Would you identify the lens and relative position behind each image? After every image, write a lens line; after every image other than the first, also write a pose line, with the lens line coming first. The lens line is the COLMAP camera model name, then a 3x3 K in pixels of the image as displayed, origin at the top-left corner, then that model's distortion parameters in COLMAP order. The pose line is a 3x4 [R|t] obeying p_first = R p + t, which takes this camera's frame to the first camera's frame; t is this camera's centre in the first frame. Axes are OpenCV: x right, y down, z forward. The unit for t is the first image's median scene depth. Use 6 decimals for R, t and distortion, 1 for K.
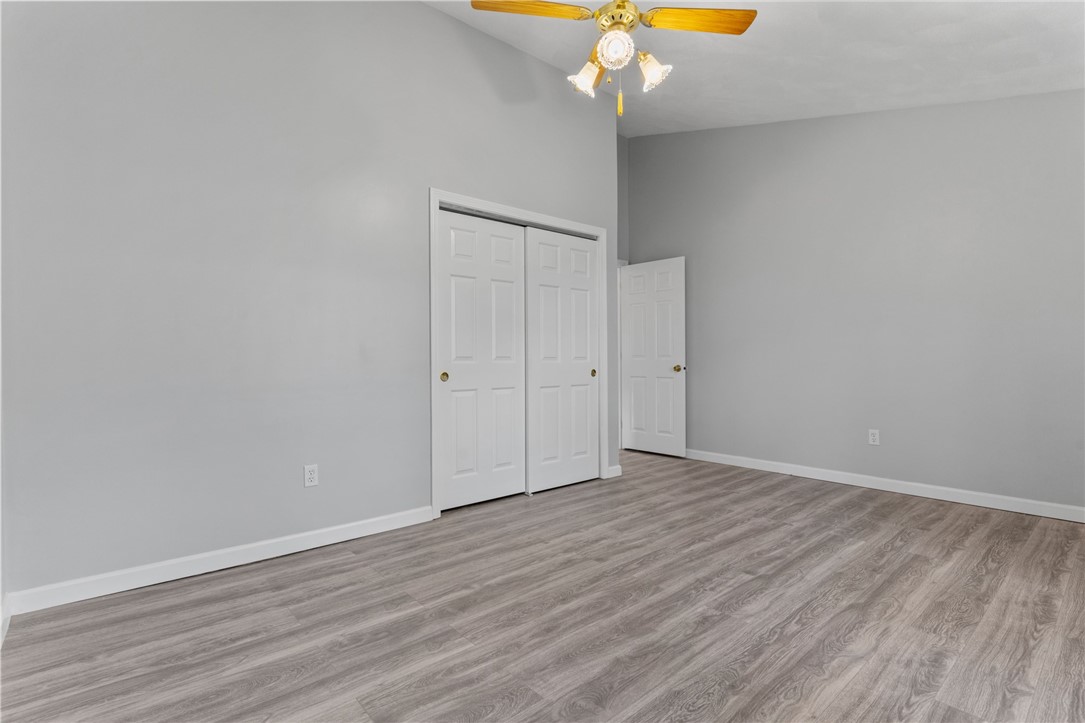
lens RADIAL K [[519.7, 0, 539.8], [0, 519.7, 356.3], [0, 0, 1]] dist [0.002948, 0.000040]
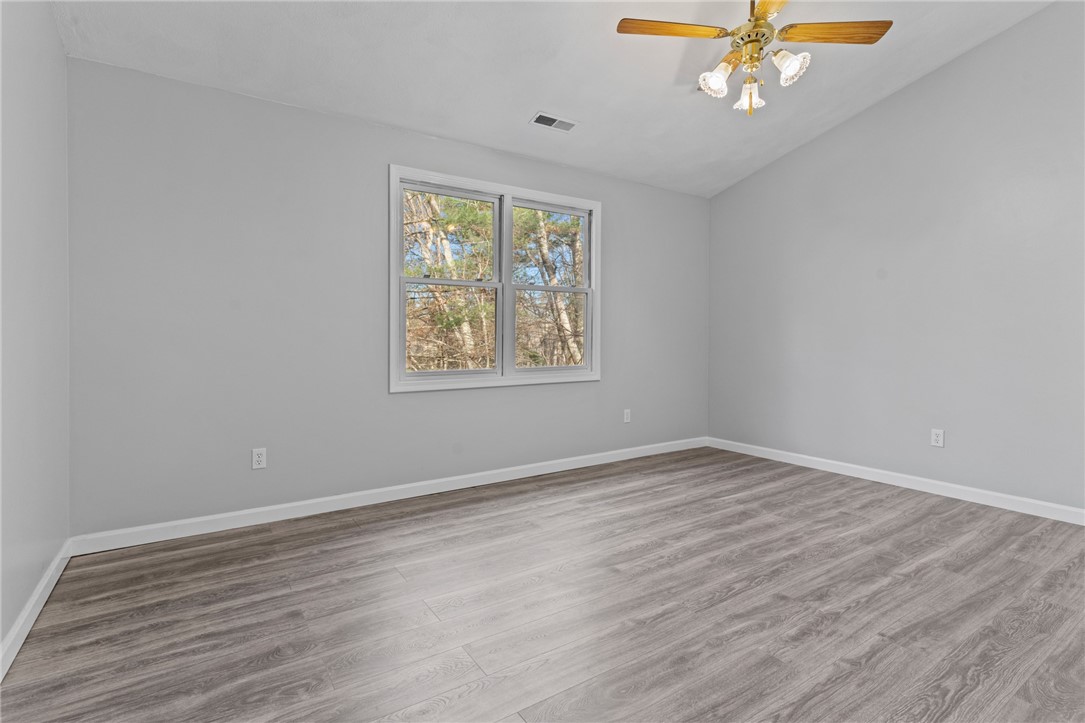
lens RADIAL K [[519.7, 0, 539.8], [0, 519.7, 356.3], [0, 0, 1]] dist [0.002948, 0.000040]
pose [[-0.992460, 0.002617, 0.122539, 0.454547], [0.006477, 0.999495, 0.031108, -0.021788], [-0.122396, 0.031667, -0.991976, 2.131330]]
